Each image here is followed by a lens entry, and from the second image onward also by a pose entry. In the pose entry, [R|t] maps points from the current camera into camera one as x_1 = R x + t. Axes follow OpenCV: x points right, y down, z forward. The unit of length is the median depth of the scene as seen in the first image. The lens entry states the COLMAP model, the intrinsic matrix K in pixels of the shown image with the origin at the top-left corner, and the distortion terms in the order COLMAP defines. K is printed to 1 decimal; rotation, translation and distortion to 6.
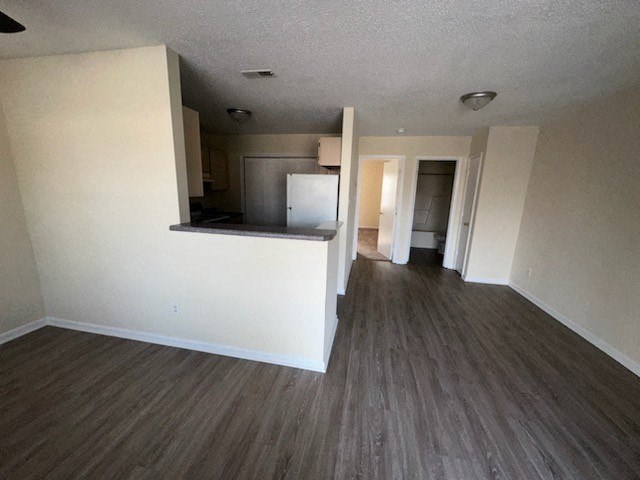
lens RADIAL K [[256.8, 0, 319.5], [0, 256.8, 239.4], [0, 0, 1]] dist [-0.002325, 0.000282]
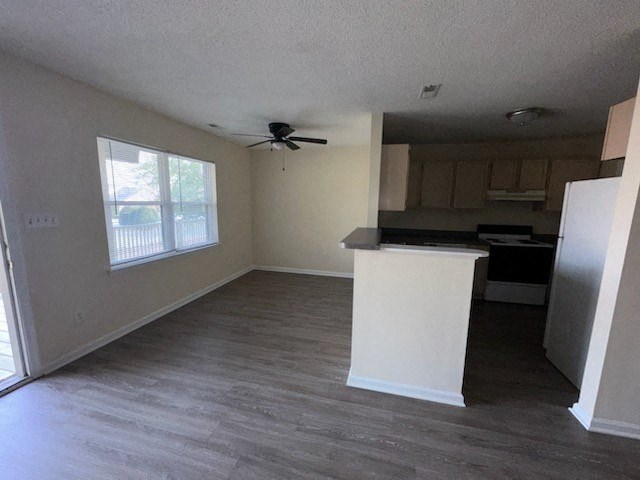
lens RADIAL K [[256.8, 0, 320.7], [0, 256.8, 239.9], [0, 0, 1]] dist [-0.002325, 0.000282]
pose [[-0.058454, 0.121637, -0.990852, 1.081213], [-0.209620, 0.968926, 0.131311, -0.153756], [0.976034, 0.215378, -0.031140, 0.932564]]
